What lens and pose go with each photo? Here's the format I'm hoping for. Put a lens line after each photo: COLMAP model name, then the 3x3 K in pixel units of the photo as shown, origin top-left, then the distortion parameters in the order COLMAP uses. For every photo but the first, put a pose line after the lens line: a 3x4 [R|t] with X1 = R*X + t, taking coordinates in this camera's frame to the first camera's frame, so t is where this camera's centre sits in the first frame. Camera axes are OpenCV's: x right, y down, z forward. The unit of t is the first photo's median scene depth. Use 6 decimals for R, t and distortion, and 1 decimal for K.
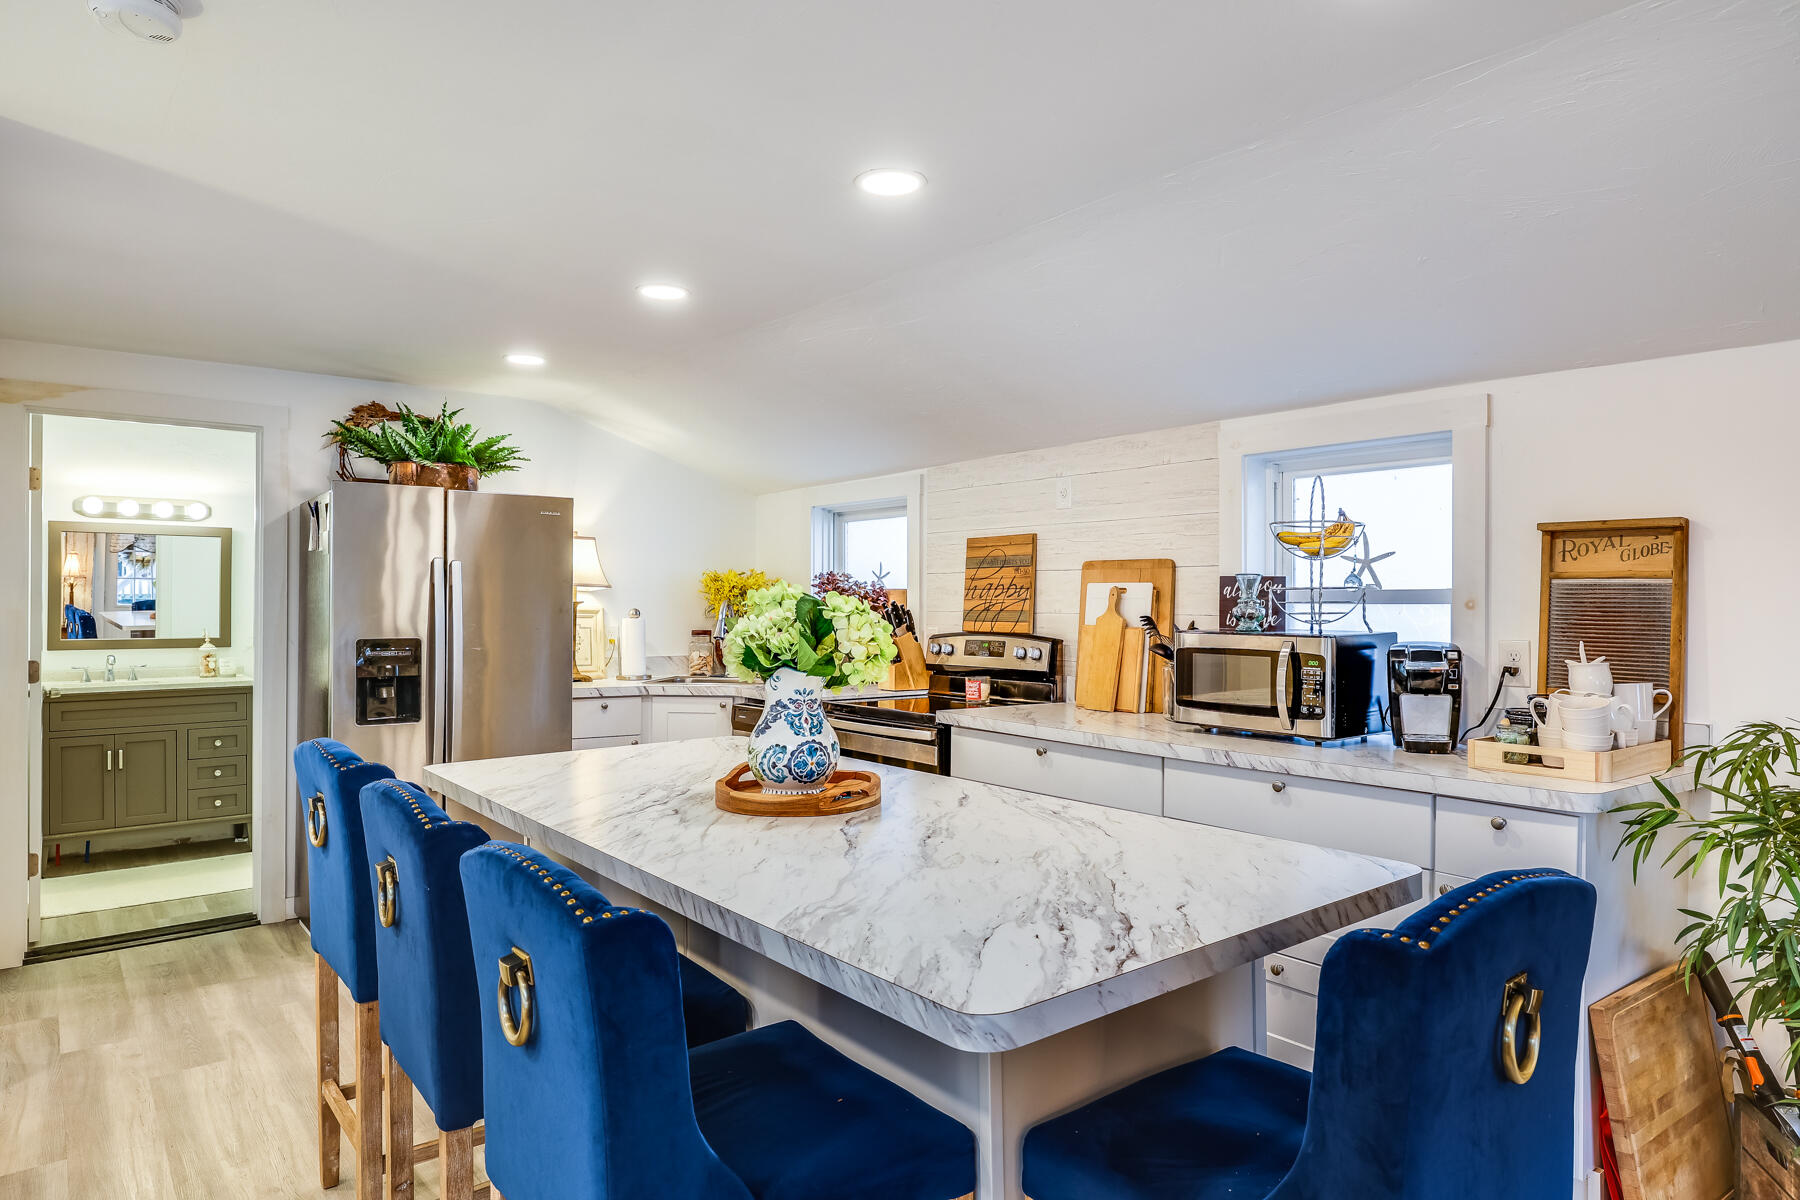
lens RADIAL K [[1102.4, 0, 900.5], [0, 1102.4, 602.4], [0, 0, 1]] dist [0.002101, -0.000540]
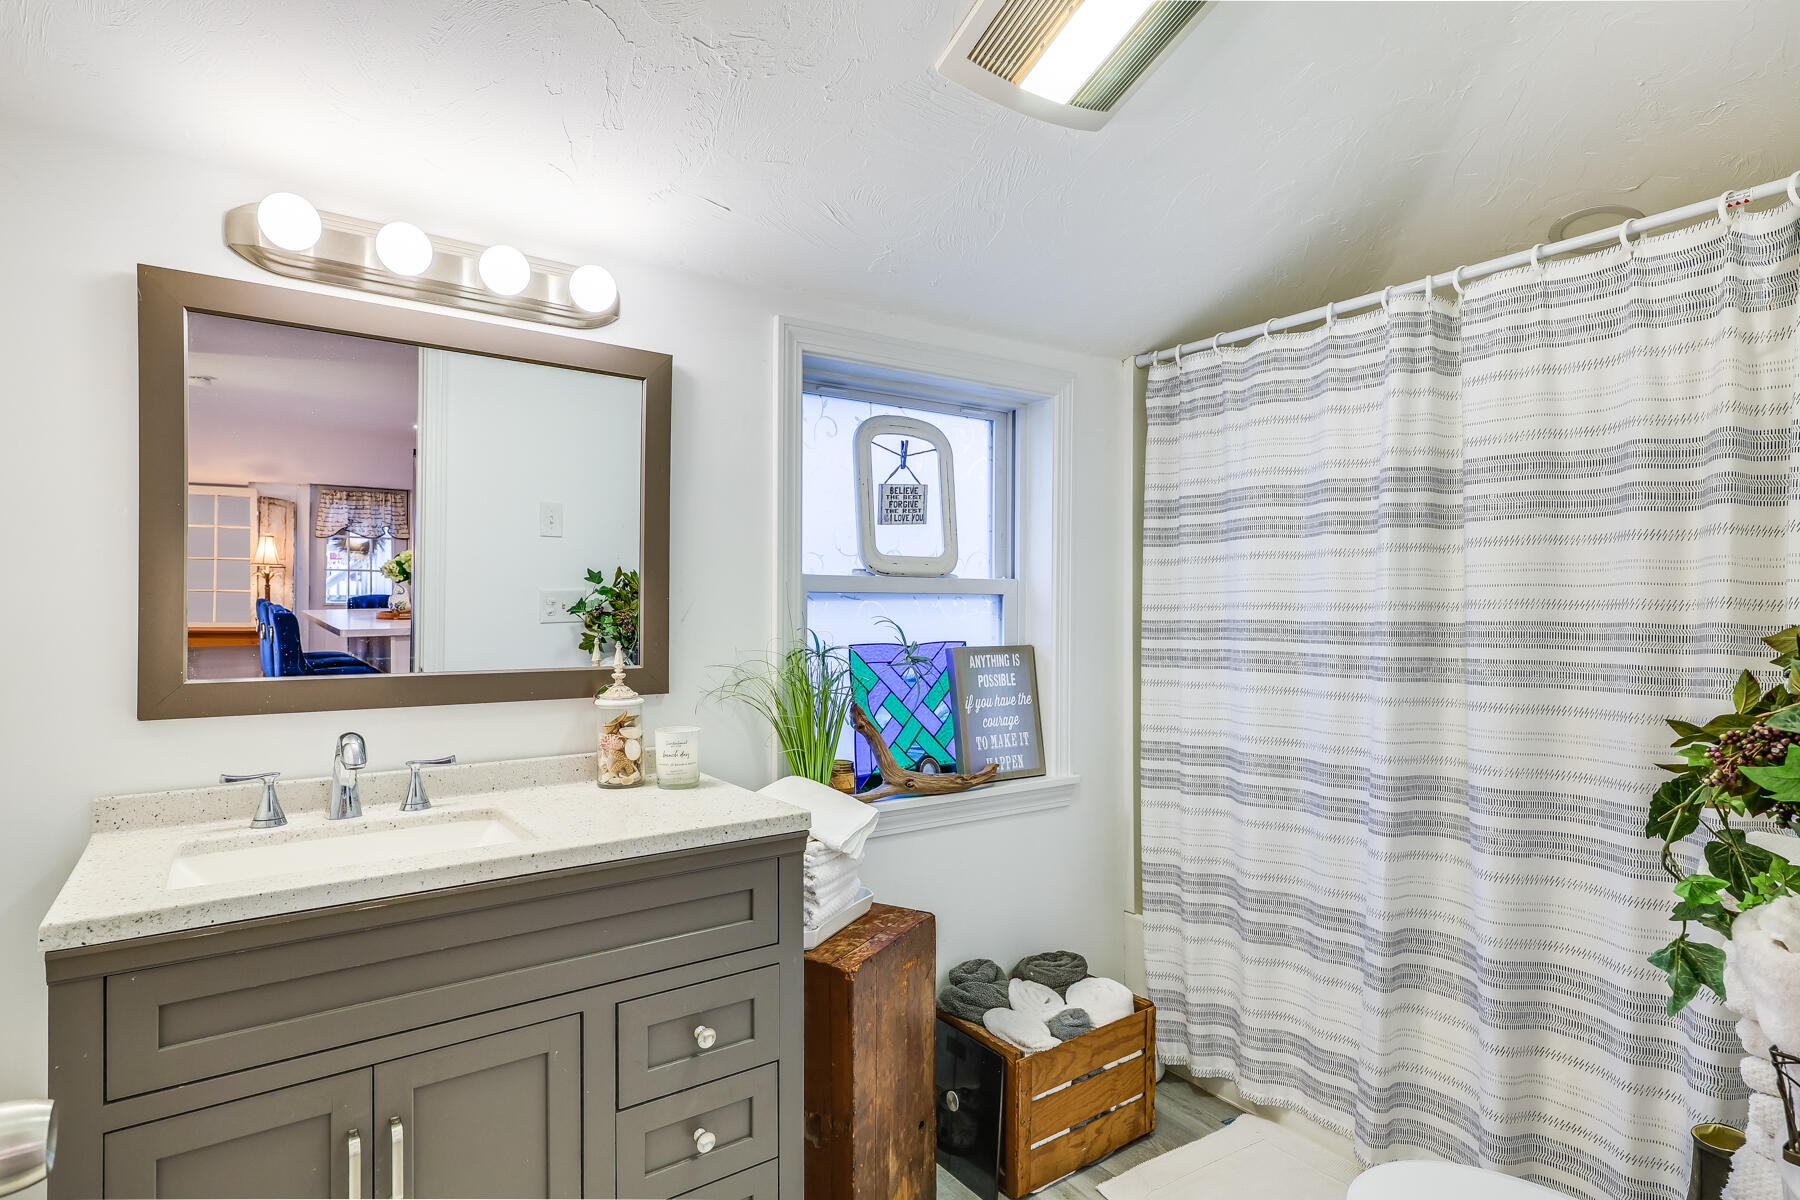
lens RADIAL K [[930.5, 0, 901.1], [0, 930.5, 613.6], [0, 0, 1]] dist [0.004997, 0.000704]
pose [[0.998452, 0.000780, -0.055610, -0.690510], [-0.000566, 0.999992, 0.003864, 0.018347], [0.055613, -0.003826, 0.998445, 0.945632]]
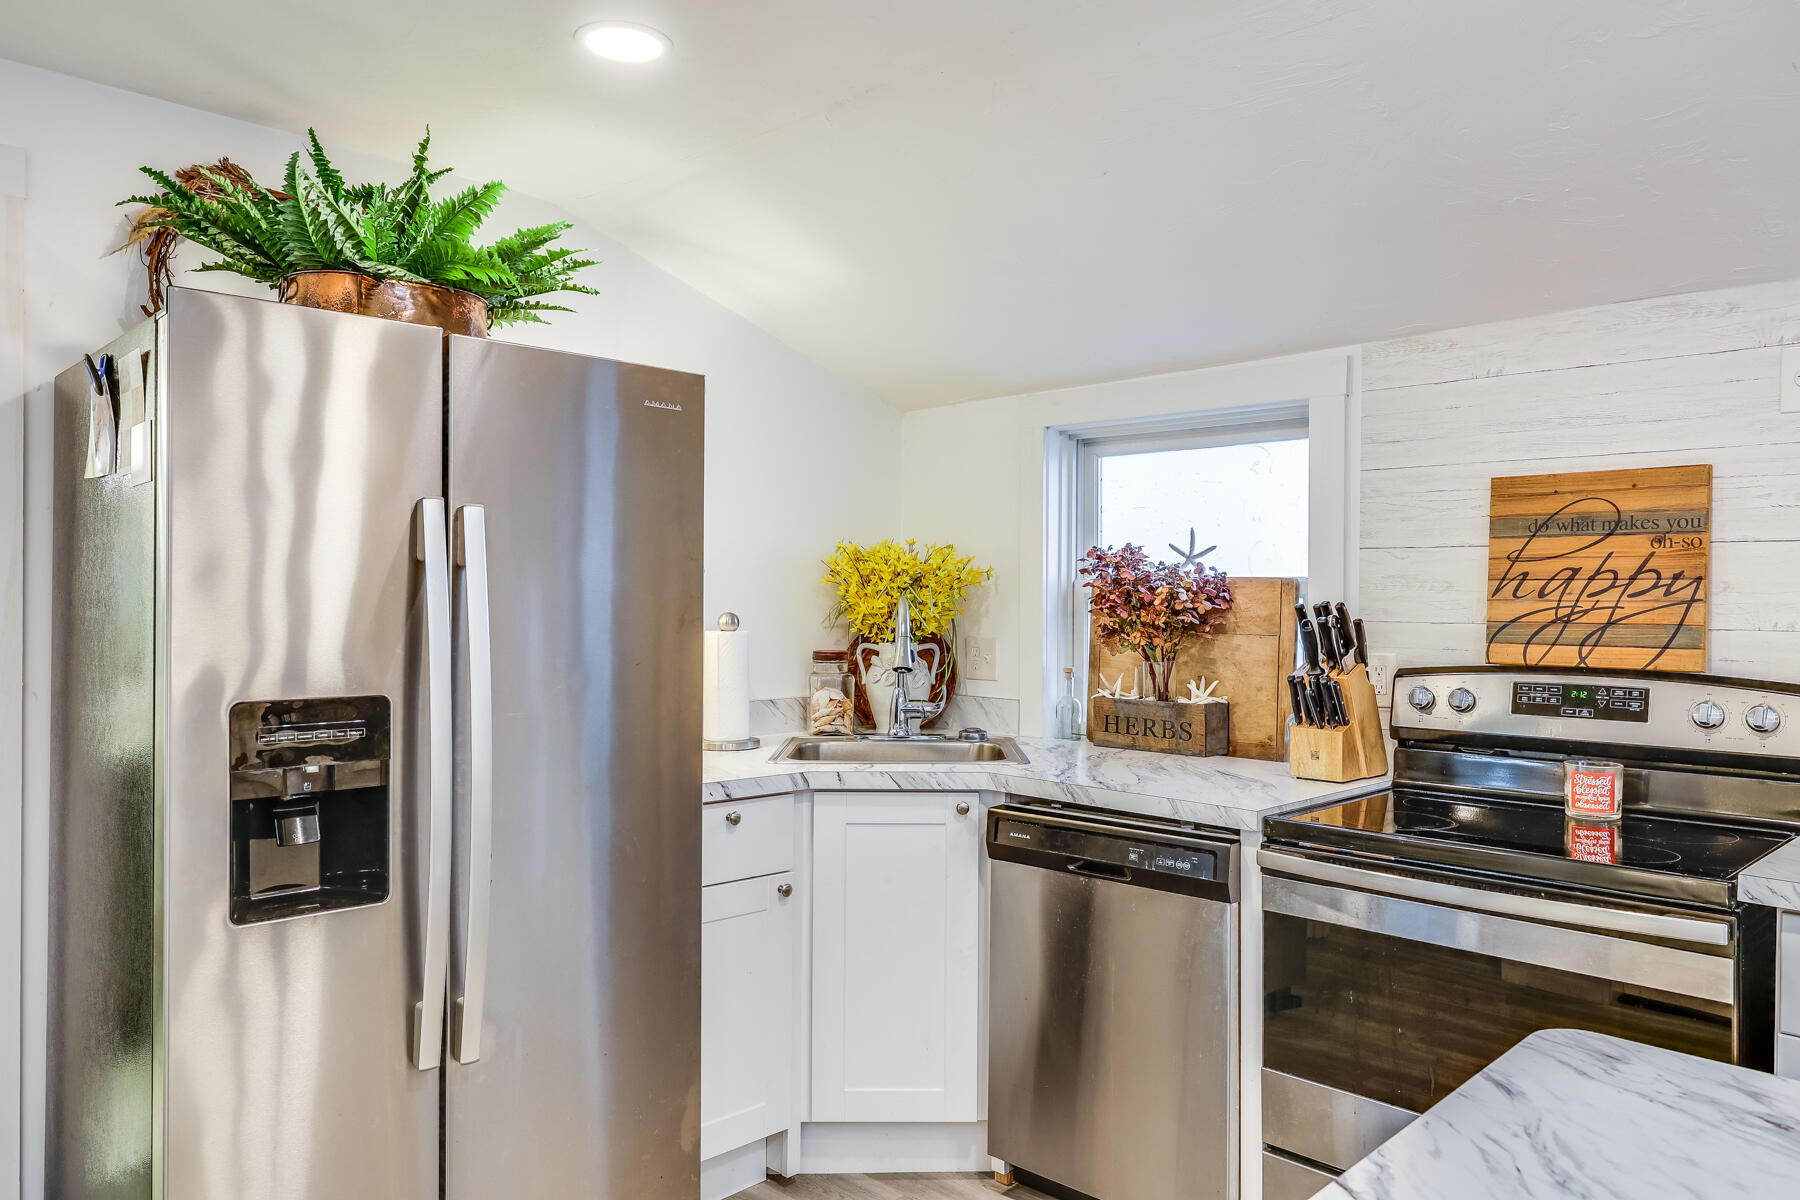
lens RADIAL K [[1252.0, 0, 900.0], [0, 1252.0, 600.0], [0, 0, 1]] dist [0.003868, -0.000157]
pose [[0.991712, 0.002998, 0.128448, -0.284242], [-0.003854, 0.999972, 0.006417, -0.005299], [-0.128425, -0.006859, 0.991696, 0.478369]]
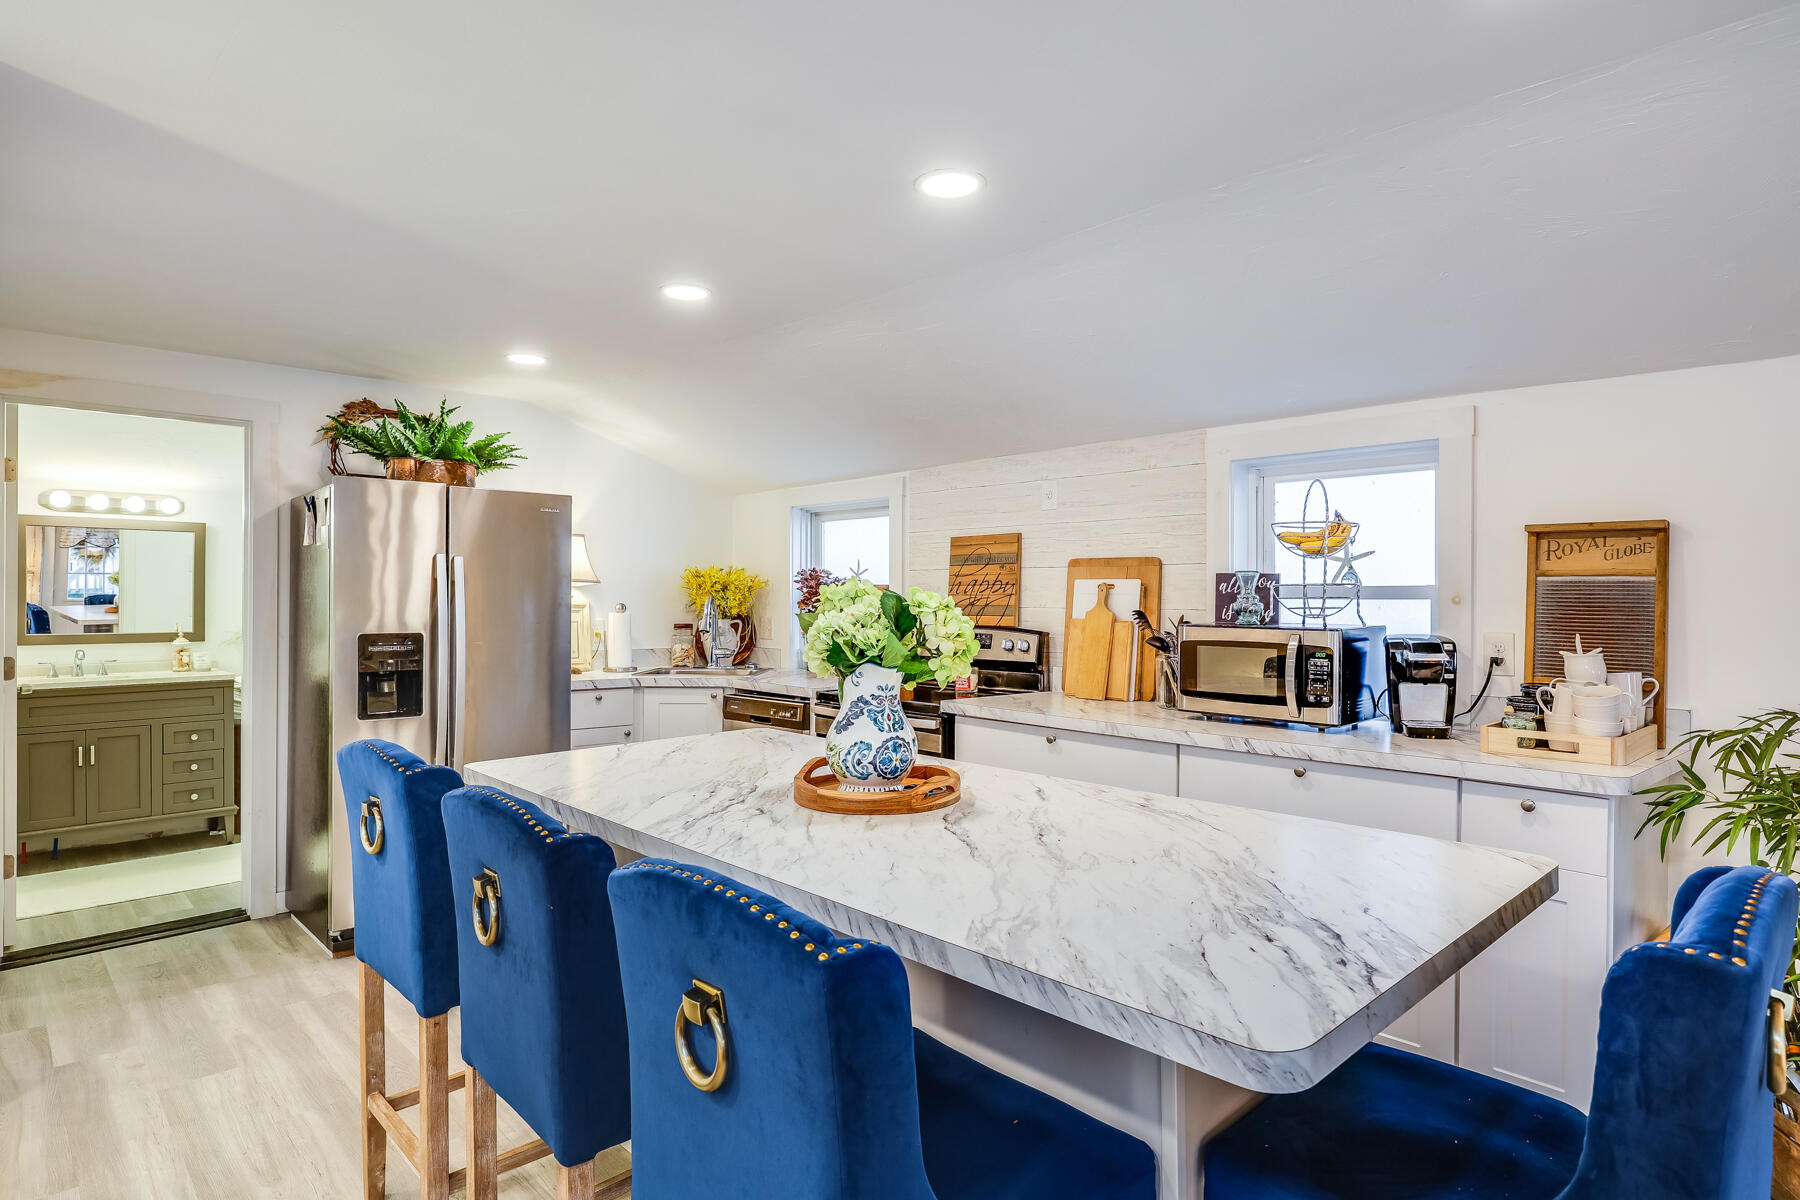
lens RADIAL K [[992.3, 0, 900.0], [0, 992.3, 600.0], [0, 0, 1]] dist [0.001870, -0.000065]
pose [[0.995815, 0.000241, 0.091388, -0.077303], [-0.000516, 0.999995, 0.002978, -0.000439], [-0.091386, -0.003013, 0.995811, 0.052291]]
